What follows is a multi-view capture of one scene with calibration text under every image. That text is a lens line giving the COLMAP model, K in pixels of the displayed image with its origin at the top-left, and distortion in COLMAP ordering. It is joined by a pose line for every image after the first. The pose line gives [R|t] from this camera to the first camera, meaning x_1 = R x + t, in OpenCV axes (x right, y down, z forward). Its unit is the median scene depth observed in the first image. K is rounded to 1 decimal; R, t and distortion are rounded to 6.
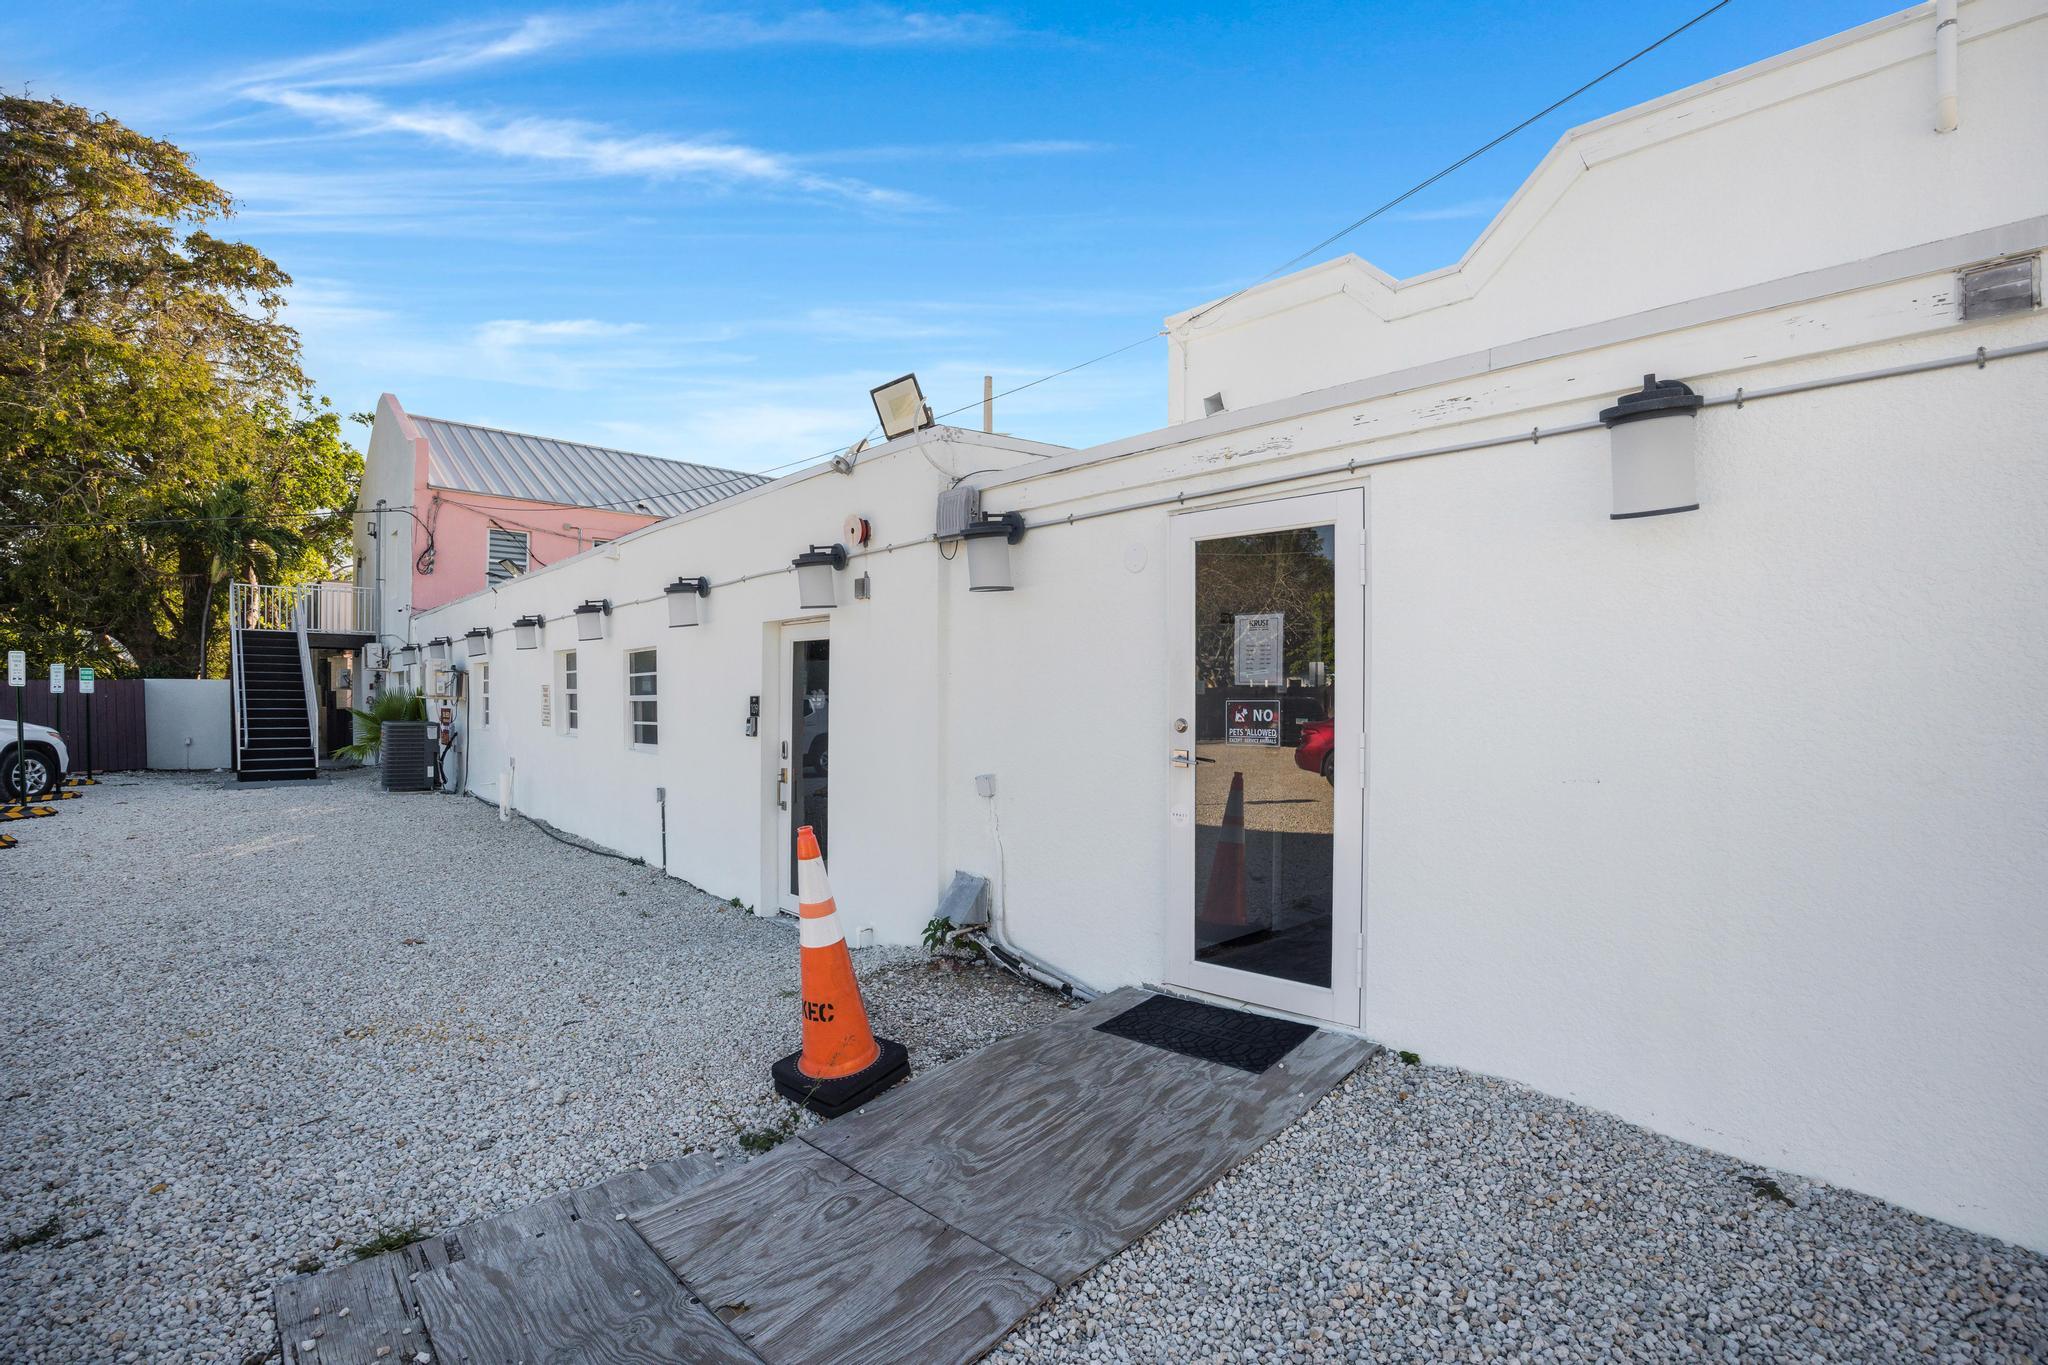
lens RADIAL K [[906.3, 0, 1029.0], [0, 906.3, 713.7], [0, 0, 1]] dist [-0.018142, 0.000745]
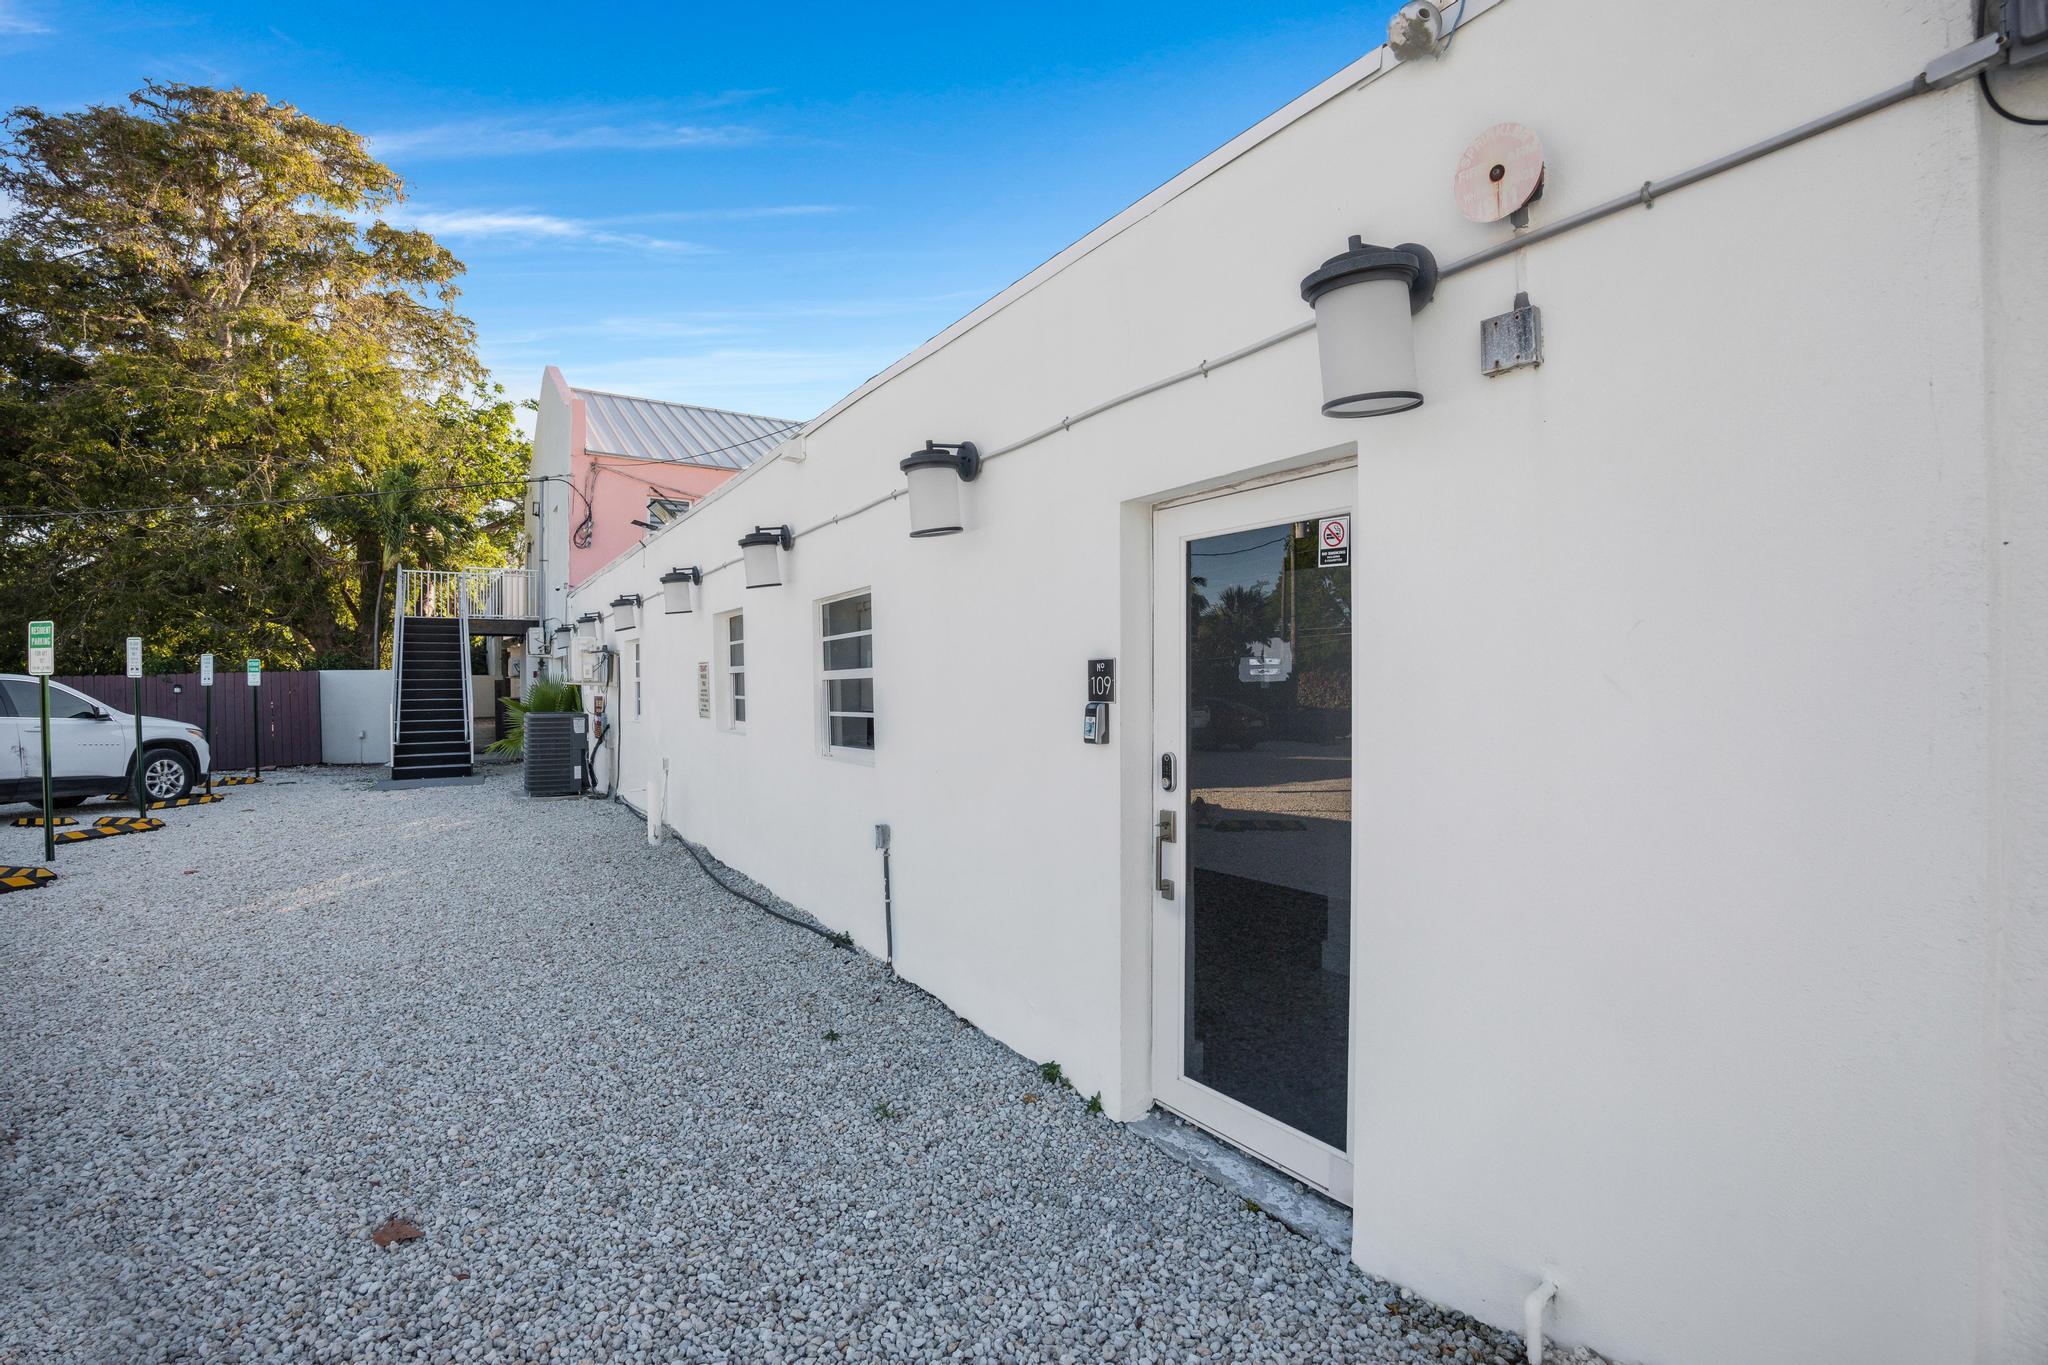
lens RADIAL K [[826.3, 0, 1024.0], [0, 826.3, 682.5], [0, 0, 1]] dist [-0.018040, -0.000028]
pose [[0.990750, -0.017363, -0.134582, -0.128078], [0.015435, 0.999763, -0.015360, -0.000493], [0.134817, 0.013141, 0.990783, 0.253058]]
